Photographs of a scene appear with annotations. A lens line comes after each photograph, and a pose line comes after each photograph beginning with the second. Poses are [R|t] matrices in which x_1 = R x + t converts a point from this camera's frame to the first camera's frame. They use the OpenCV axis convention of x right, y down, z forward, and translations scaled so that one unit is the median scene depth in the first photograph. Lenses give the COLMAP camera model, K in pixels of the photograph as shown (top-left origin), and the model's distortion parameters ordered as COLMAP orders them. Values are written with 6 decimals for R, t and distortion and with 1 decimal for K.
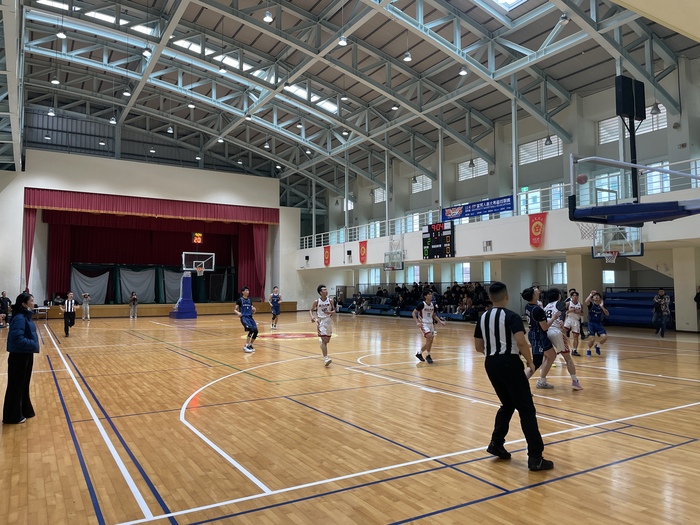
lens RADIAL K [[540.0, 0, 350.0], [0, 540.0, 262.5], [0, 0, 1]] dist [0.006271, -0.004554]
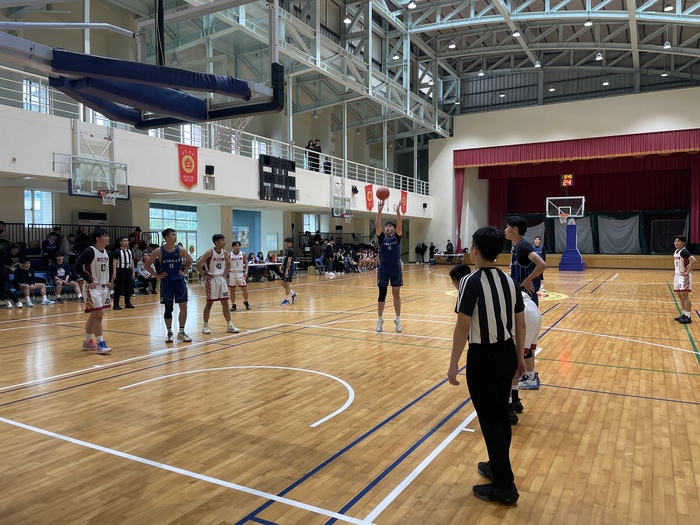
lens RADIAL K [[540.0, 0, 350.0], [0, 540.0, 262.5], [0, 0, 1]] dist [0.006271, -0.004554]
pose [[0.506208, 0.029060, -0.861922, 0.278462], [0.054470, 0.996359, 0.065583, 0.010314], [0.860690, -0.080147, 0.502782, 0.214302]]
